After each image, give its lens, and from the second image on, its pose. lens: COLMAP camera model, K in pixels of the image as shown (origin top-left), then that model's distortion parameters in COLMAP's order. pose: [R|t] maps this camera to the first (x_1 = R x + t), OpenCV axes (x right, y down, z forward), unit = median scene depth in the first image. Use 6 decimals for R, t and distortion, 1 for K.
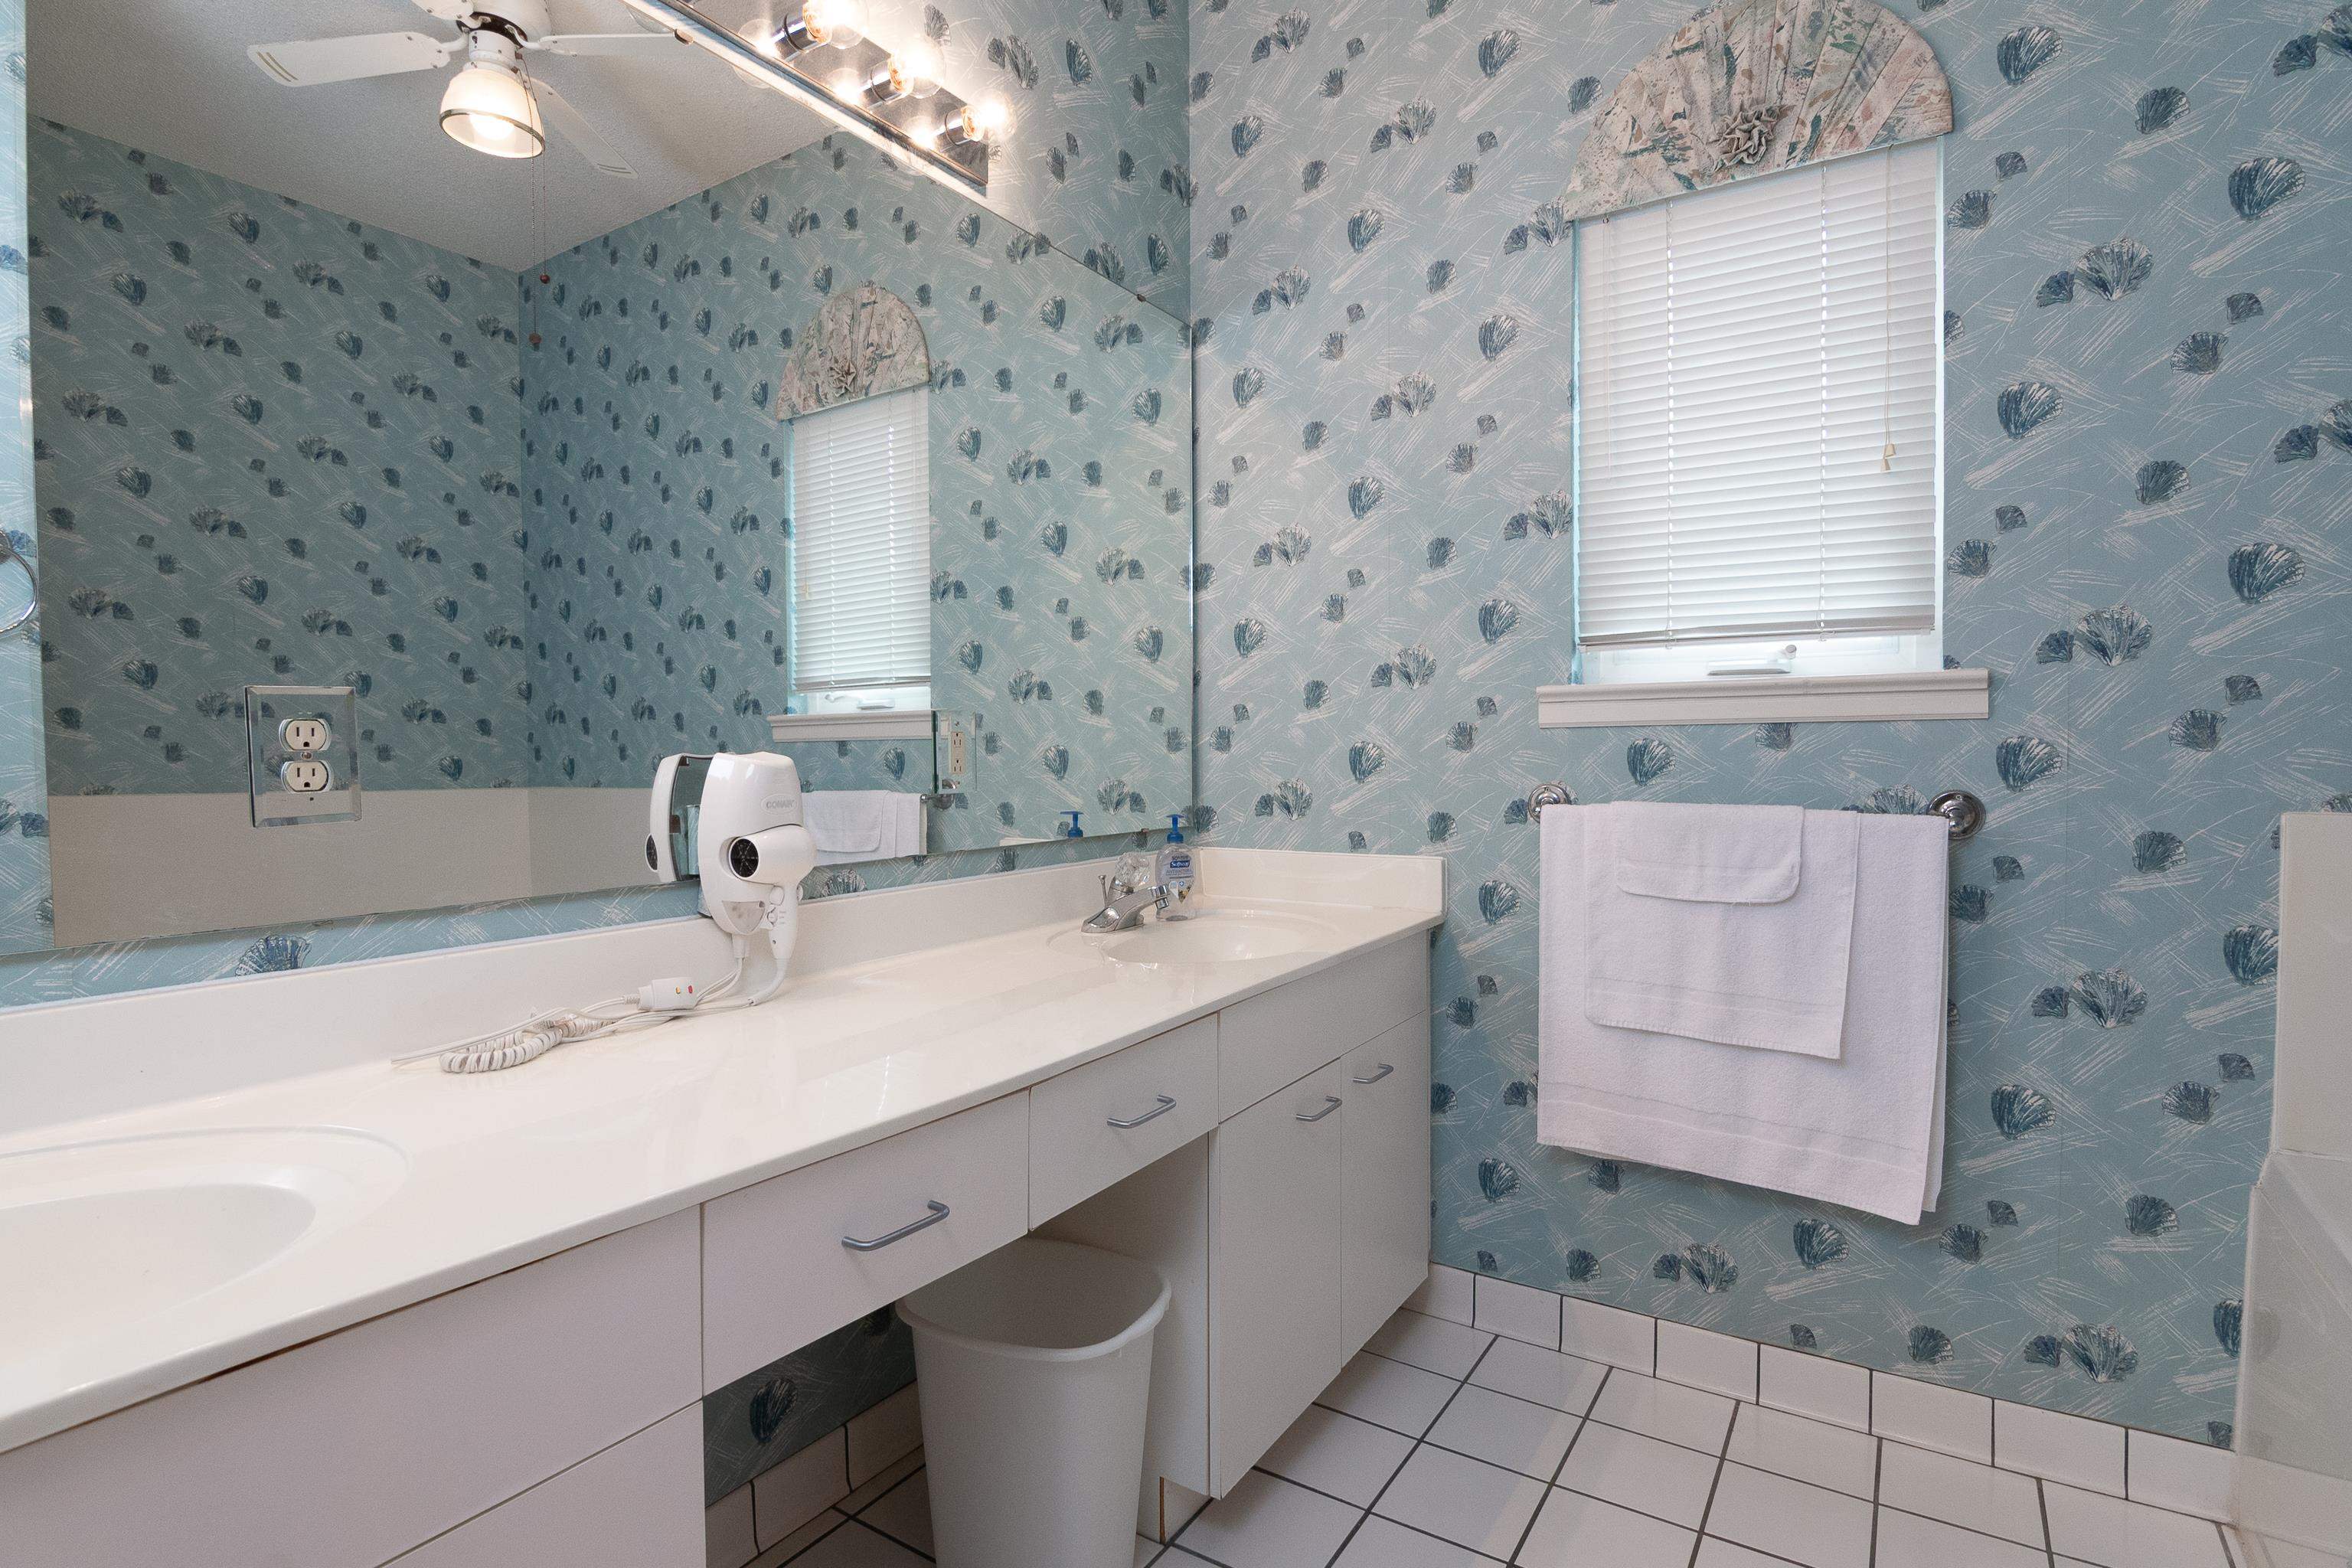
lens RADIAL K [[1154.1, 0, 1170.5], [0, 1154.1, 778.0], [0, 0, 1]] dist [-0.005366, -0.006031]
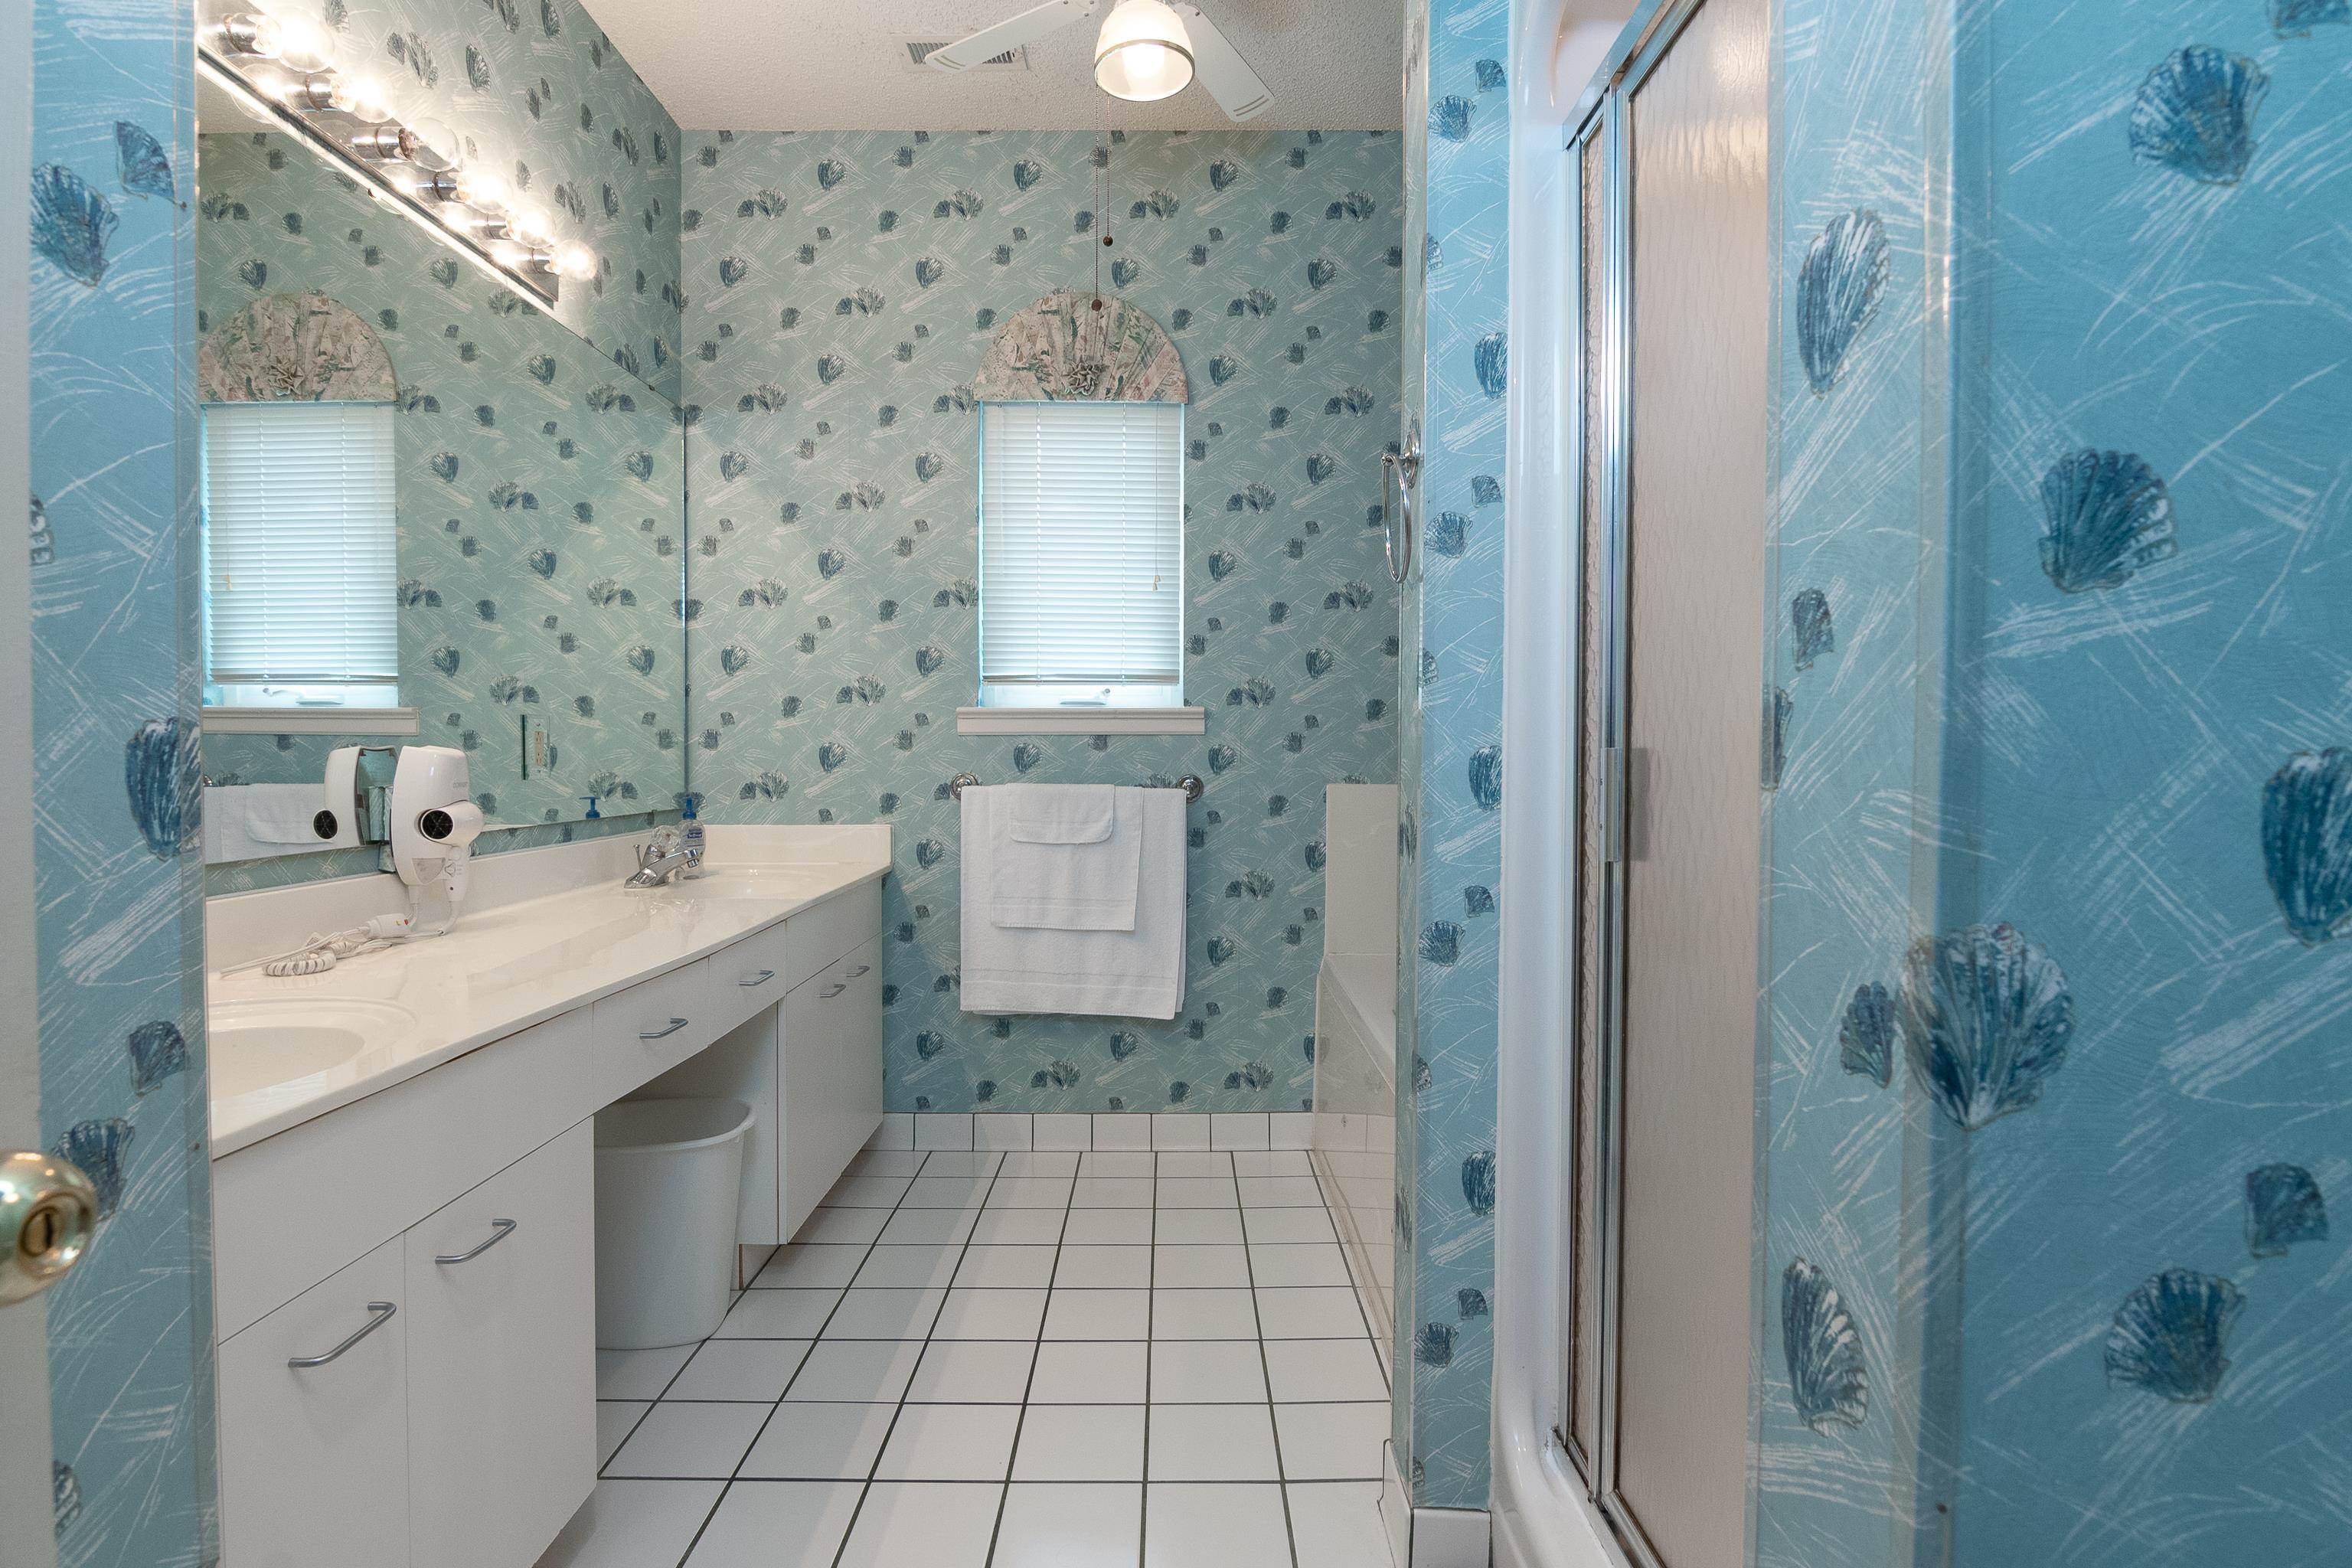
lens RADIAL K [[1154.1, 0, 1175.3], [0, 1154.1, 771.9], [0, 0, 1]] dist [-0.005366, -0.006031]
pose [[0.837322, -0.000873, 0.546709, -0.256613], [0.003855, 0.999983, -0.004307, 0.011403], [-0.546696, 0.005713, 0.837312, -0.397096]]
